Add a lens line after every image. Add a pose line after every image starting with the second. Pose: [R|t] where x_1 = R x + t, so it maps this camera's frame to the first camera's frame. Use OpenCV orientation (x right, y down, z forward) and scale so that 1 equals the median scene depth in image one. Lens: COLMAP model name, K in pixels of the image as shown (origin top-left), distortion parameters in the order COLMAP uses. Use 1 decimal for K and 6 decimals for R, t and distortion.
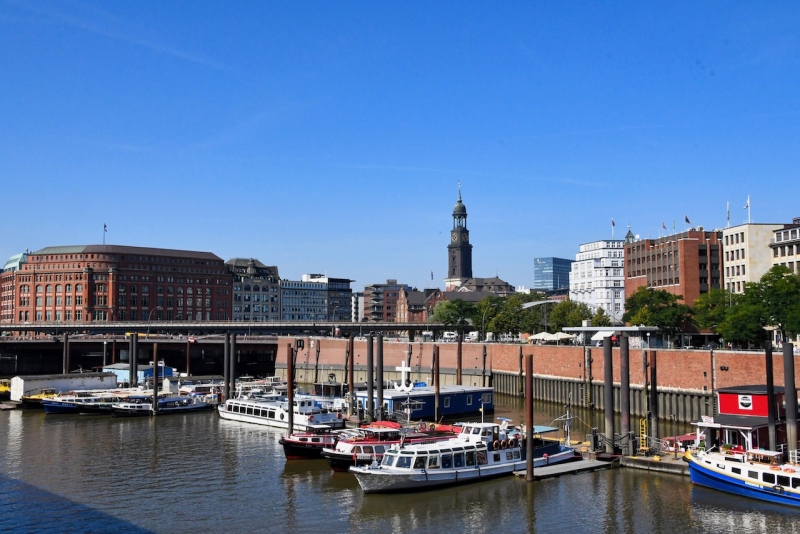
lens RADIAL K [[759.9, 0, 400.0], [0, 759.9, 267.0], [0, 0, 1]] dist [-0.009210, -0.001202]
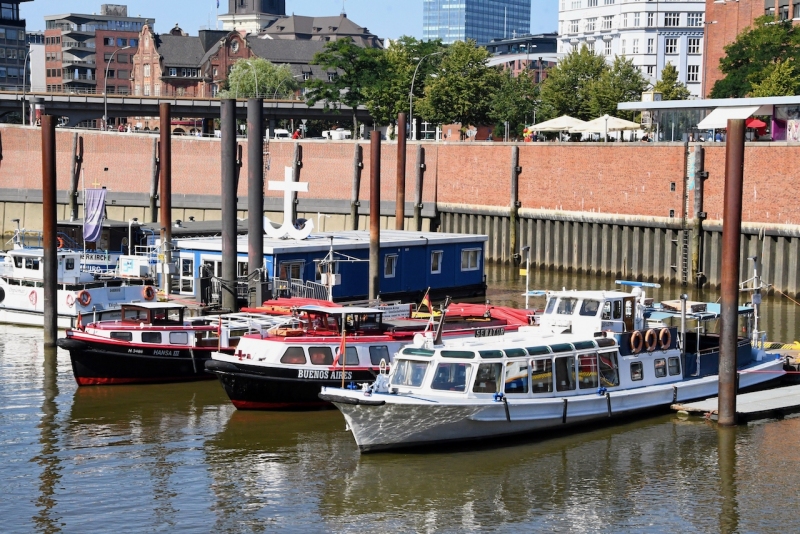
lens RADIAL K [[1727.3, 0, 400.0], [0, 1727.3, 267.0], [0, 0, 1]] dist [0.473014, 0.108136]
pose [[0.985205, 0.001704, 0.171371, -0.157939], [-0.028063, 0.988058, 0.151506, 0.053790], [-0.169066, -0.154074, 0.973487, 0.104879]]
